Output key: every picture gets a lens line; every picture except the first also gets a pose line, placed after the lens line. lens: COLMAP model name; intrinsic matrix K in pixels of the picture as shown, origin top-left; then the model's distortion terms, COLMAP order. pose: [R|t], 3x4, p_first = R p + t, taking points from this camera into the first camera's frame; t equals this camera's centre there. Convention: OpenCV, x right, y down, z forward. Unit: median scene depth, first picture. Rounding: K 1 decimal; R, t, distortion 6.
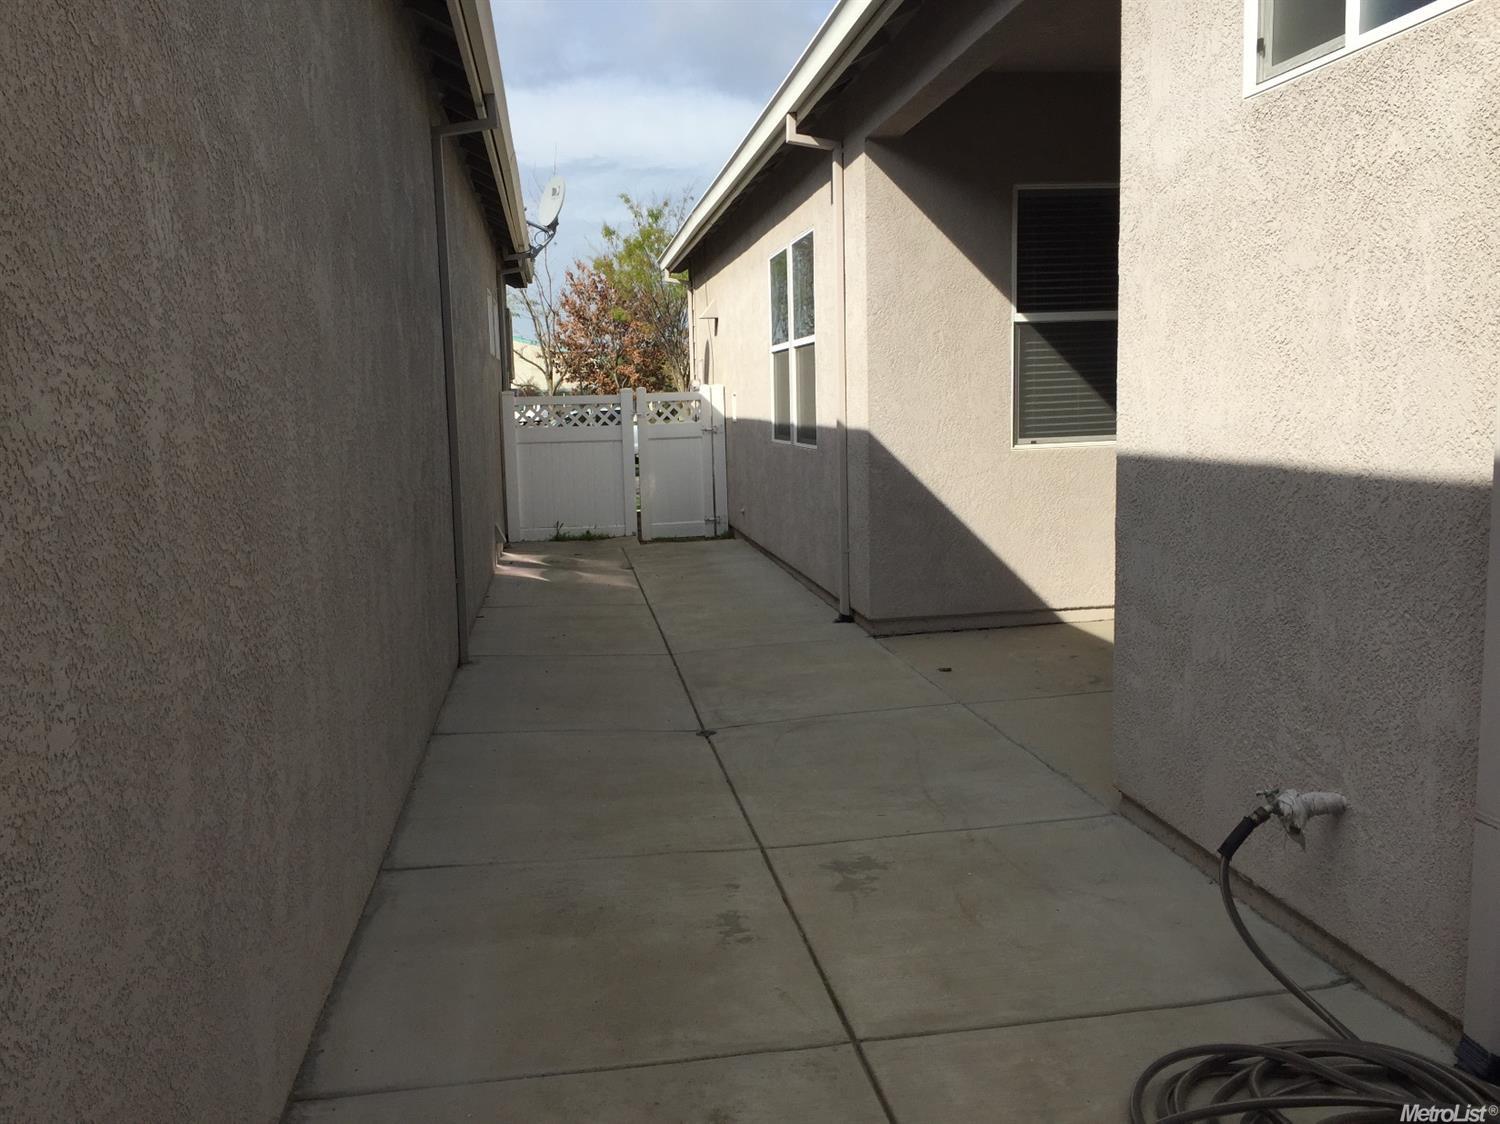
lens RADIAL K [[1290.6, 0, 748.7], [0, 1290.6, 559.5], [0, 0, 1]] dist [0.087010, -0.127674]
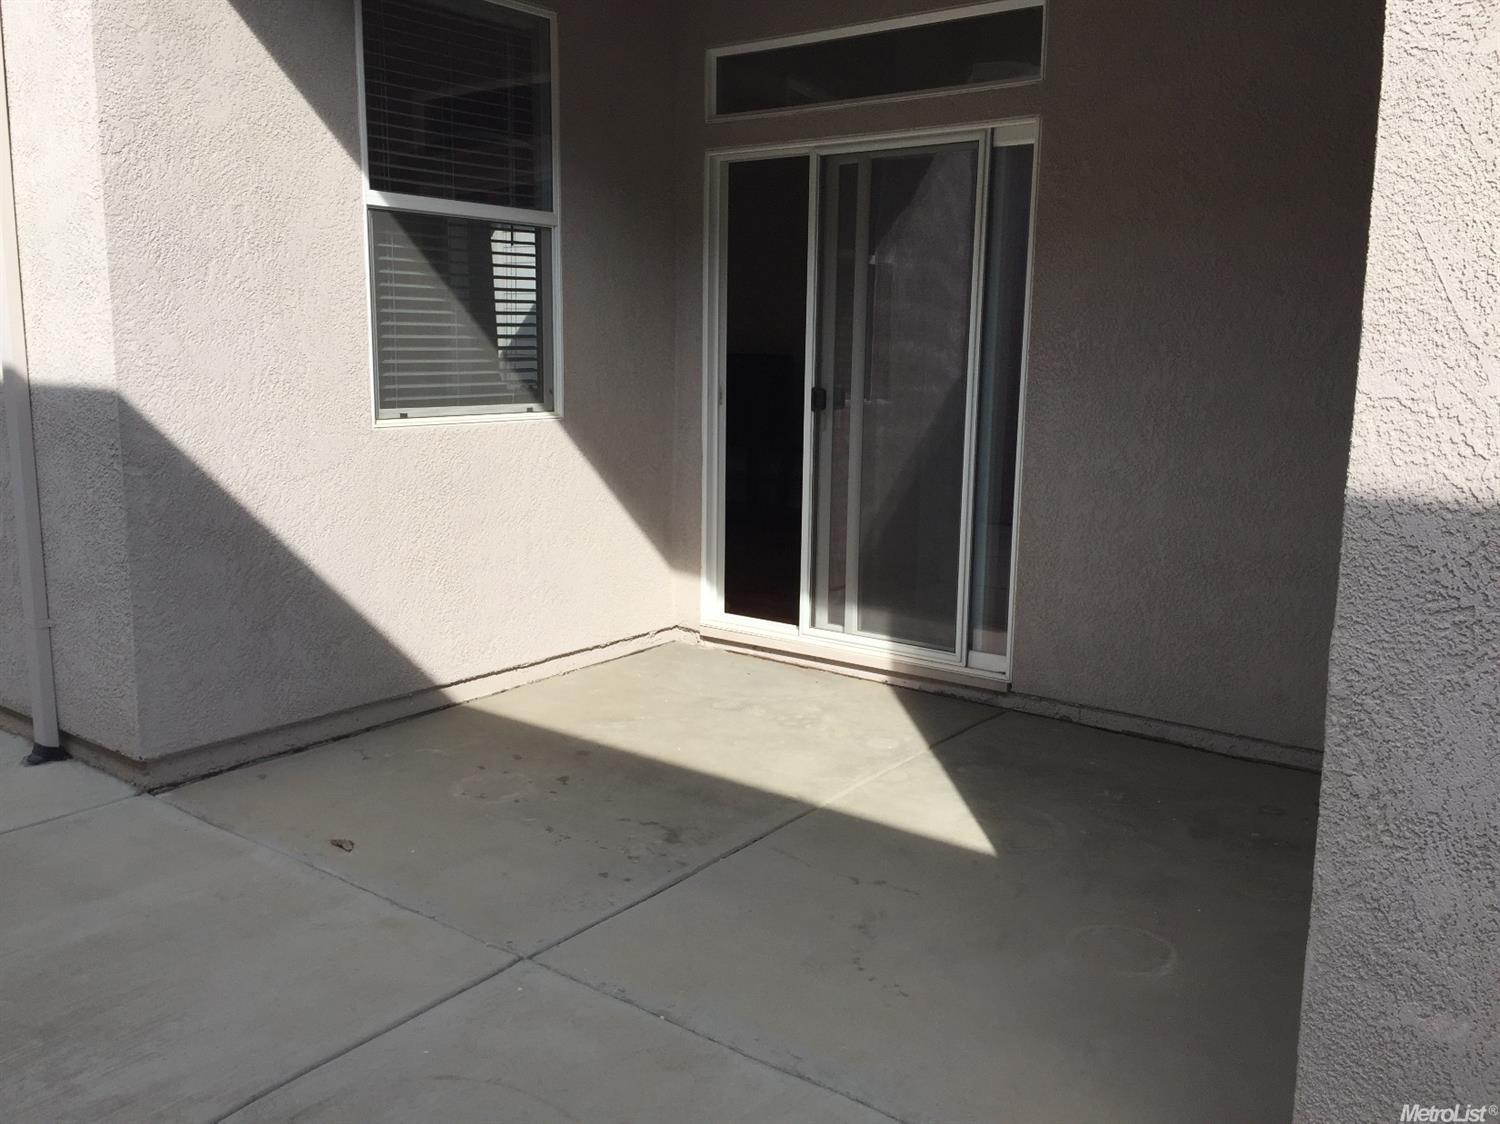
lens RADIAL K [[1290.6, 0, 750.2], [0, 1290.6, 572.4], [0, 0, 1]] dist [0.087010, -0.127674]
pose [[0.722382, -0.080749, 0.686763, -0.081498], [0.047156, 0.996599, 0.067579, -0.051668], [-0.689884, -0.016433, 0.723733, 0.458799]]
